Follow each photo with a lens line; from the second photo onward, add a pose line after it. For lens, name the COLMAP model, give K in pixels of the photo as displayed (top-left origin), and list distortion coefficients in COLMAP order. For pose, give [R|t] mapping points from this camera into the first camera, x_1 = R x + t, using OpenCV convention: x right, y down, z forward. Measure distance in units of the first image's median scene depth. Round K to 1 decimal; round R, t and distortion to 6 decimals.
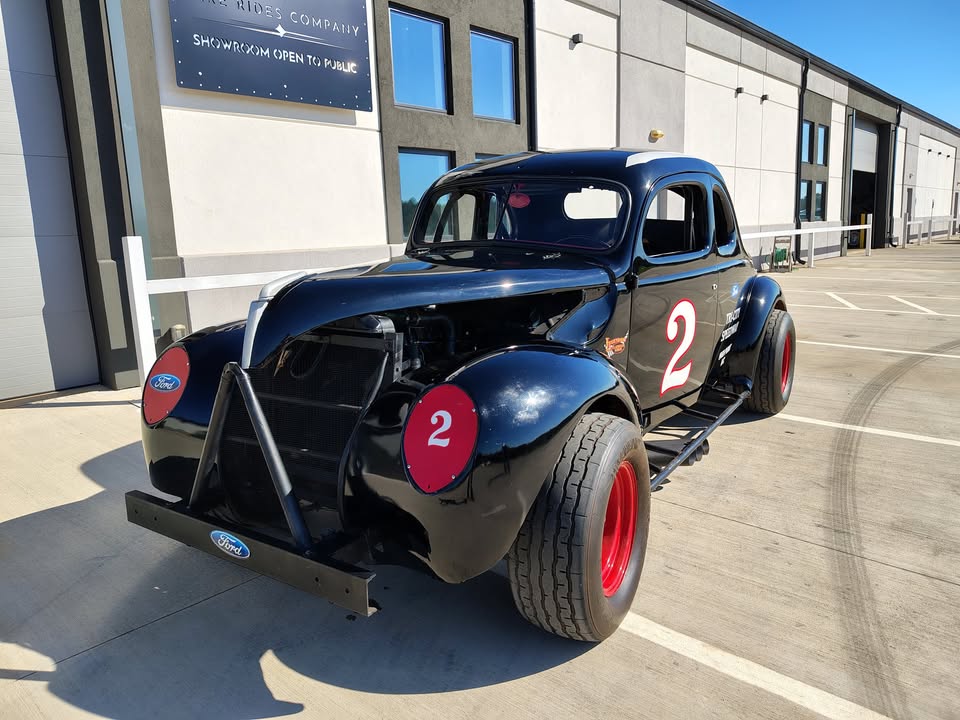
lens RADIAL K [[662.6, 0, 457.8], [0, 662.6, 335.7], [0, 0, 1]] dist [0.012100, -0.021904]
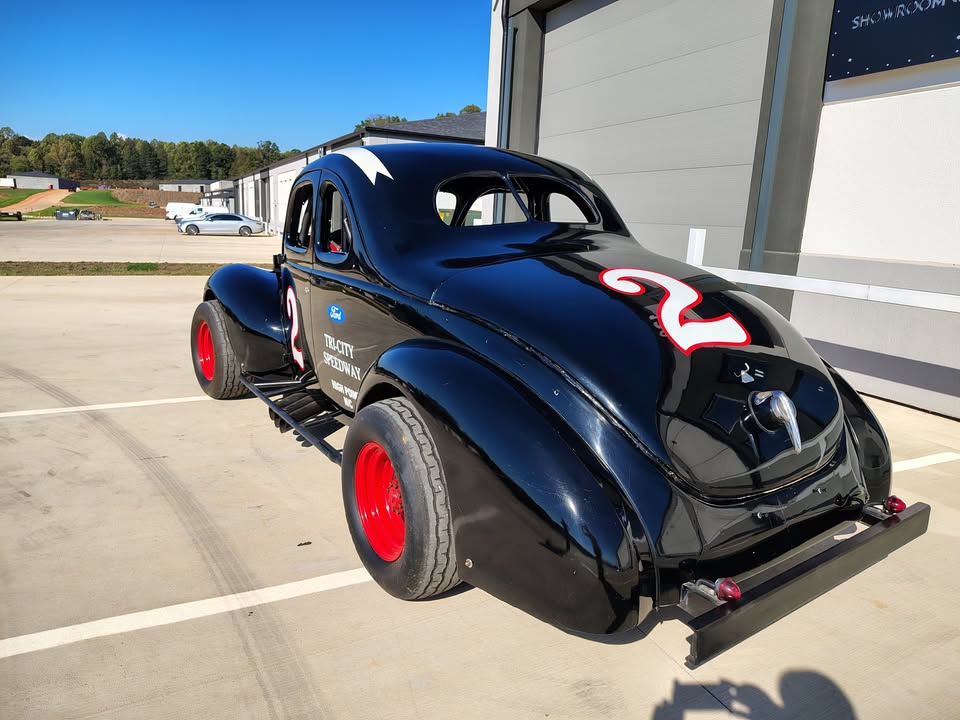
lens RADIAL K [[662.6, 0, 483.1], [0, 662.6, 354.1], [0, 0, 1]] dist [0.012100, -0.021904]
pose [[-0.364635, 0.193726, -0.910775, 0.439254], [-0.184641, 0.943652, 0.274642, -0.104537], [0.912660, 0.268311, -0.308319, 0.581344]]
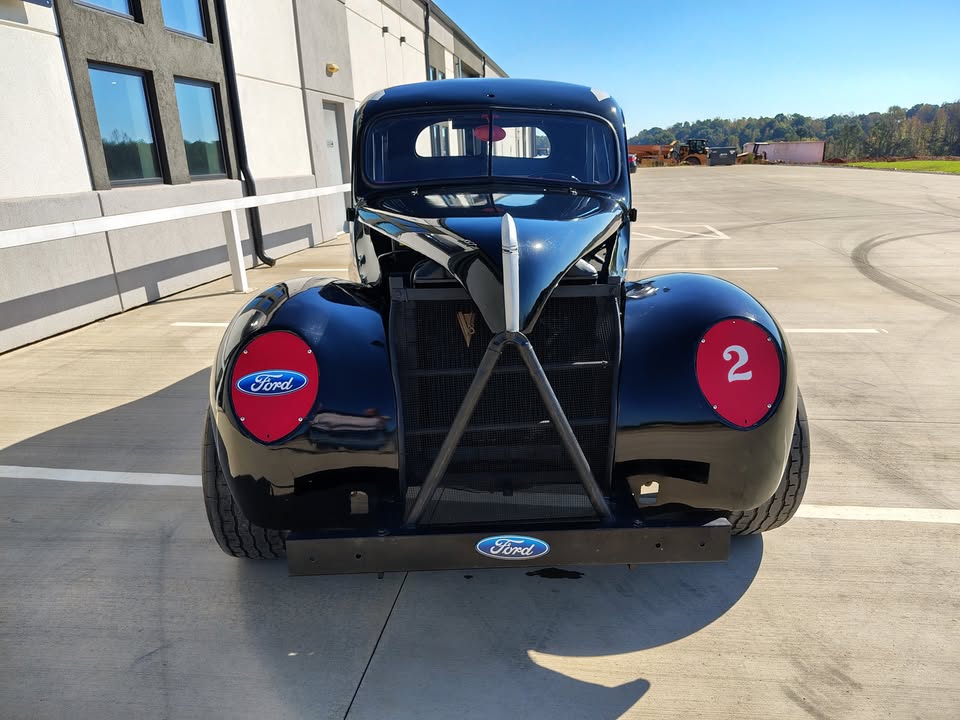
lens RADIAL K [[662.6, 0, 489.3], [0, 662.6, 368.0], [0, 0, 1]] dist [0.012100, -0.021904]
pose [[0.815130, -0.169446, 0.553942, -0.177193], [0.097215, 0.982714, 0.157550, -0.010515], [-0.571063, -0.074572, 0.817512, 0.079389]]
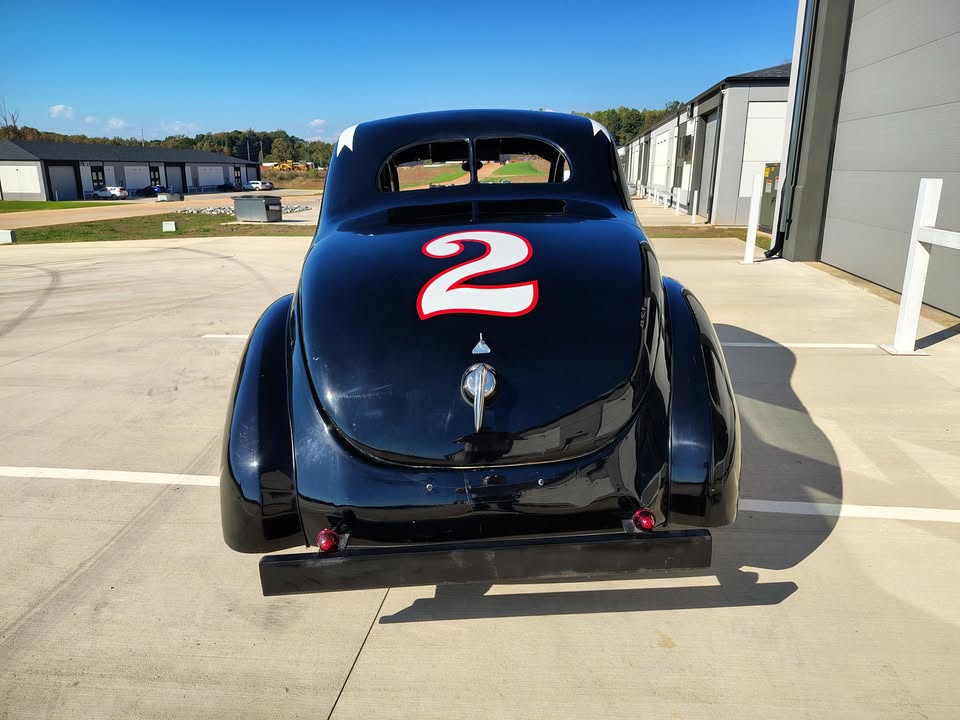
lens RADIAL K [[662.6, 0, 486.8], [0, 662.6, 359.0], [0, 0, 1]] dist [0.012100, -0.021904]
pose [[-0.816242, 0.182942, -0.547979, 0.301895], [-0.069291, 0.910687, 0.407244, -0.137863], [0.573539, 0.370380, -0.730665, 0.773116]]
